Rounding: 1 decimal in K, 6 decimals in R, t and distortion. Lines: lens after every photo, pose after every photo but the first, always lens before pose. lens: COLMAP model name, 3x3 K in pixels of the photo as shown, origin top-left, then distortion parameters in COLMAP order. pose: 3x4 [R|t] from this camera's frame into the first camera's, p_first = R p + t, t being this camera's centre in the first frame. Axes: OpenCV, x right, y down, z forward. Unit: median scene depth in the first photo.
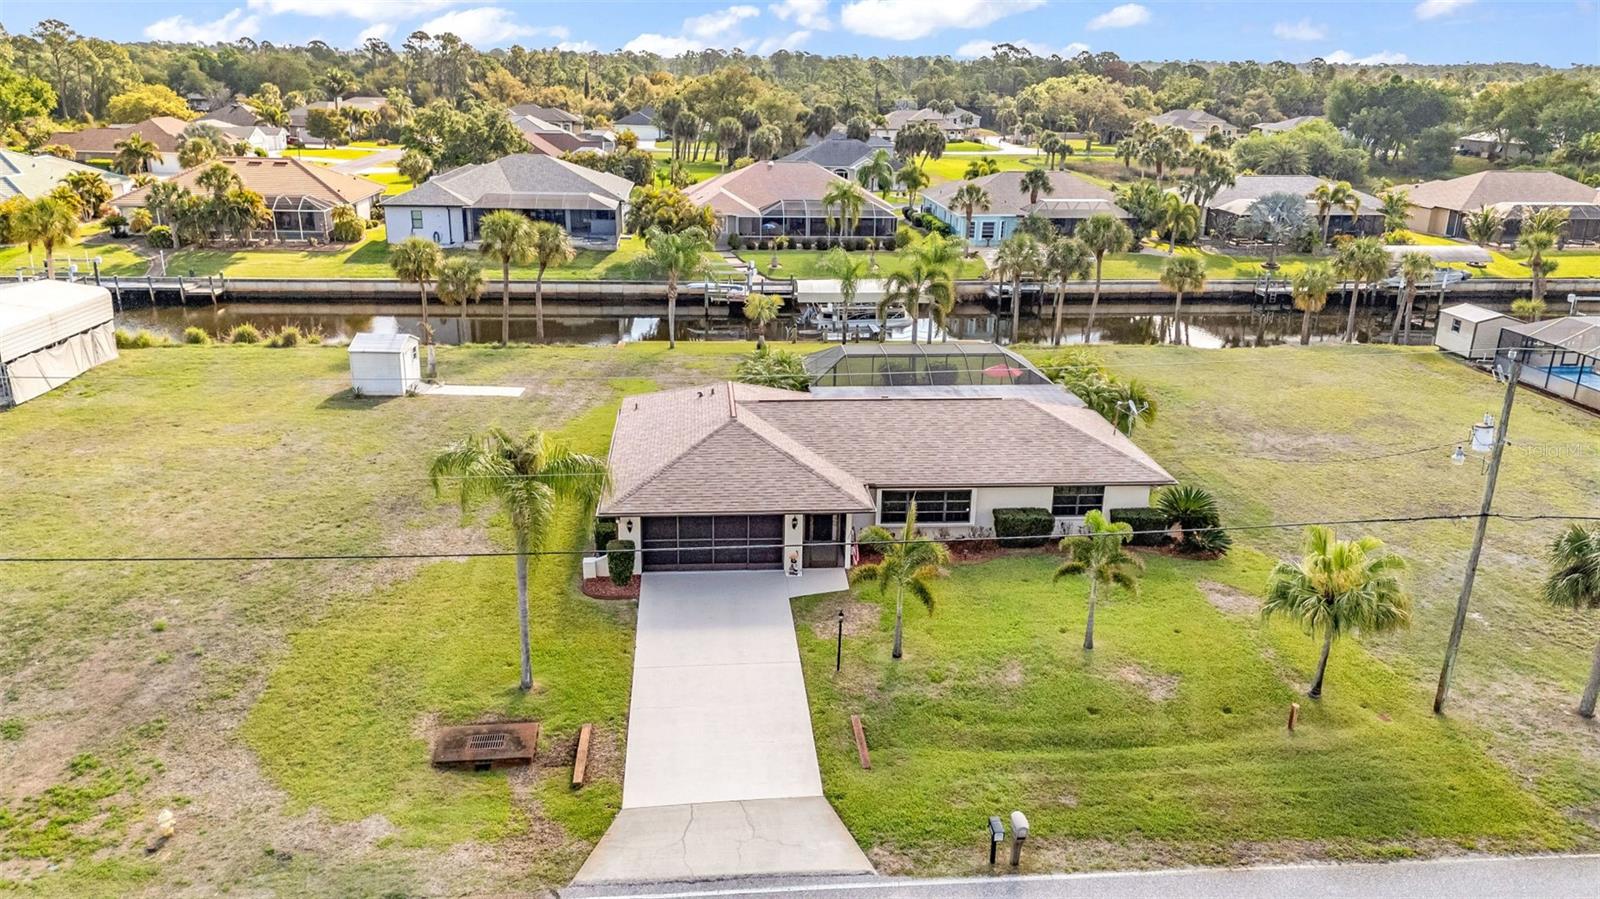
lens RADIAL K [[1169.0, 0, 798.6], [0, 1169.0, 452.0], [0, 0, 1]] dist [0.077465, -0.071916]
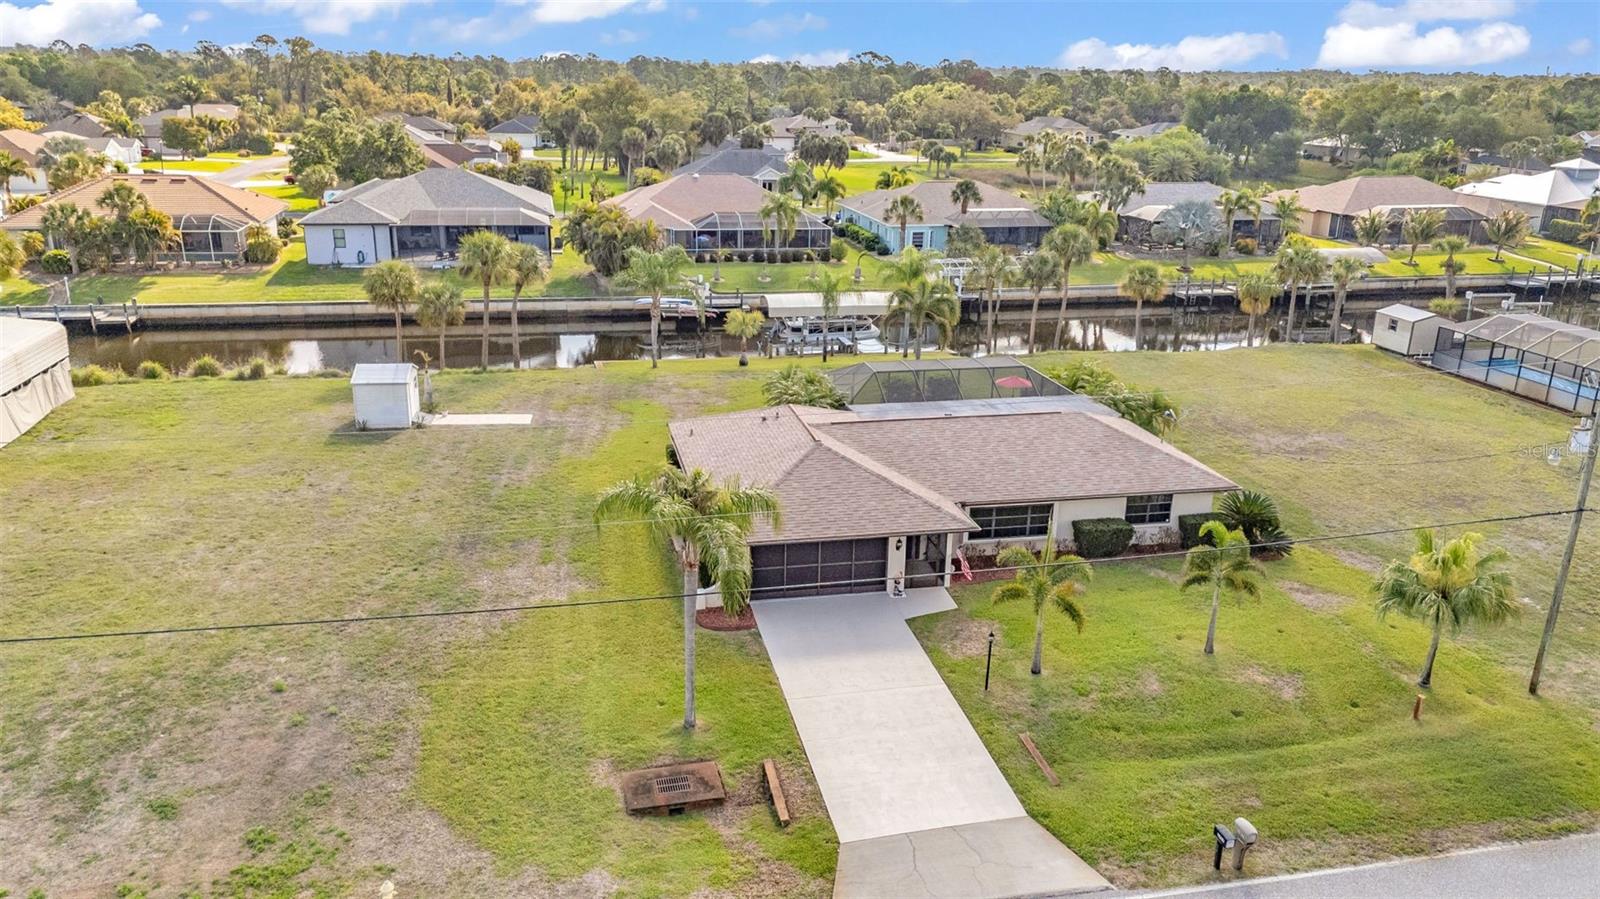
lens RADIAL K [[1169.0, 0, 797.9], [0, 1169.0, 453.0], [0, 0, 1]] dist [0.077465, -0.071916]
pose [[0.991625, -0.039129, 0.123083, -0.209535], [0.039403, 0.999223, 0.000205, -0.022016], [-0.122995, 0.004646, 0.992396, 0.004584]]
